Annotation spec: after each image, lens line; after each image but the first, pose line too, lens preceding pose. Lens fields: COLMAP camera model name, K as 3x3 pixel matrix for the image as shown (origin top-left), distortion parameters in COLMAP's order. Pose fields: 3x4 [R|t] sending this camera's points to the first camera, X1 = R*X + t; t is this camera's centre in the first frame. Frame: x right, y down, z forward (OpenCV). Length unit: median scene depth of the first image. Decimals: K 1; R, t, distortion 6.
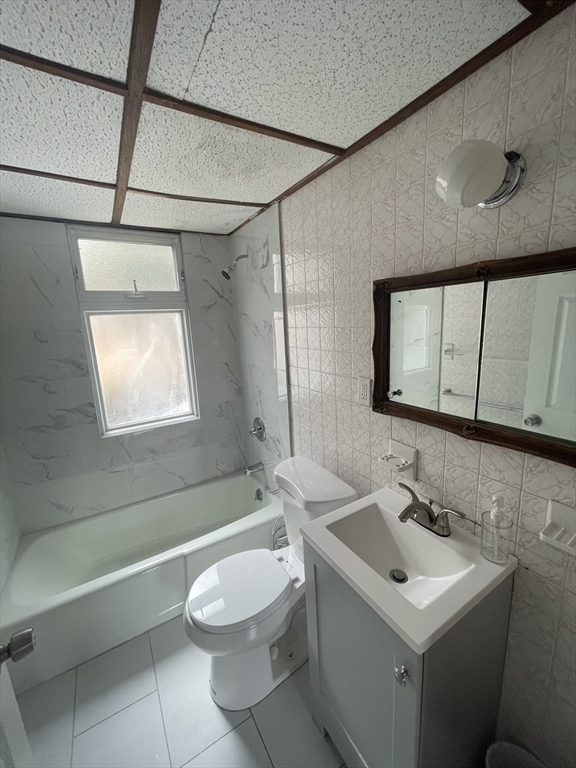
lens RADIAL K [[309.2, 0, 291.3], [0, 309.2, 381.2], [0, 0, 1]] dist [-0.003630, 0.000290]
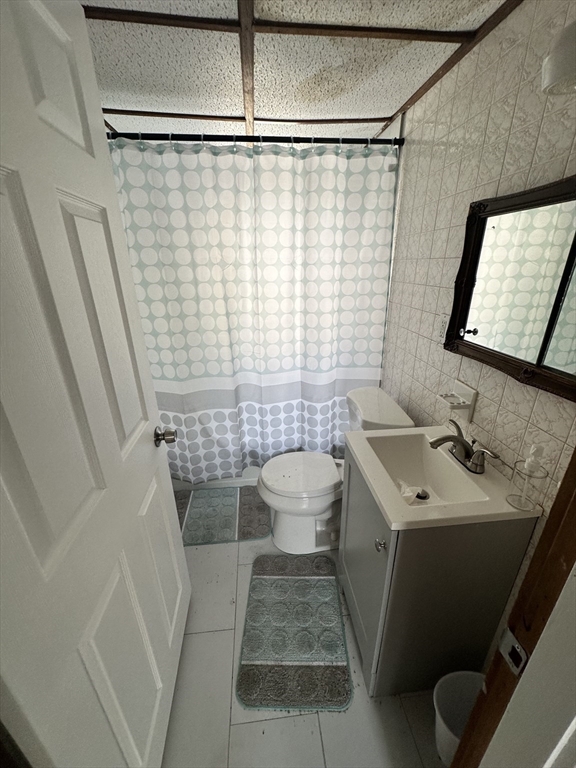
lens RADIAL K [[306.2, 0, 289.1], [0, 306.2, 388.0], [0, 0, 1]] dist [-0.002037, -0.000357]
pose [[0.903223, 0.198571, -0.380471, 0.220311], [-0.117675, 0.967134, 0.225399, 0.057592], [0.412724, -0.158814, 0.896904, -0.108325]]
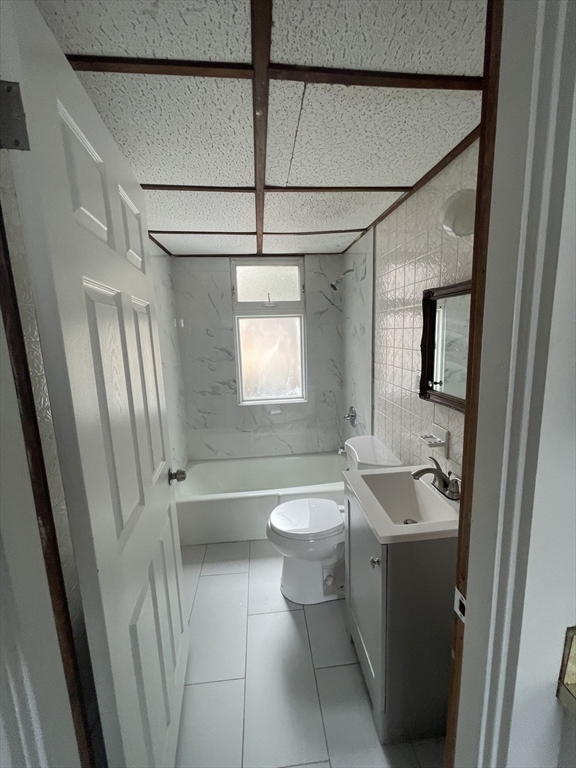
lens RADIAL K [[309.2, 0, 290.8], [0, 309.2, 384.5], [0, 0, 1]] dist [-0.003630, 0.000290]
pose [[0.901862, 0.092559, -0.421993, 0.323606], [-0.095590, 0.995322, 0.014022, 0.078293], [0.421317, 0.027692, 0.906491, -0.317092]]
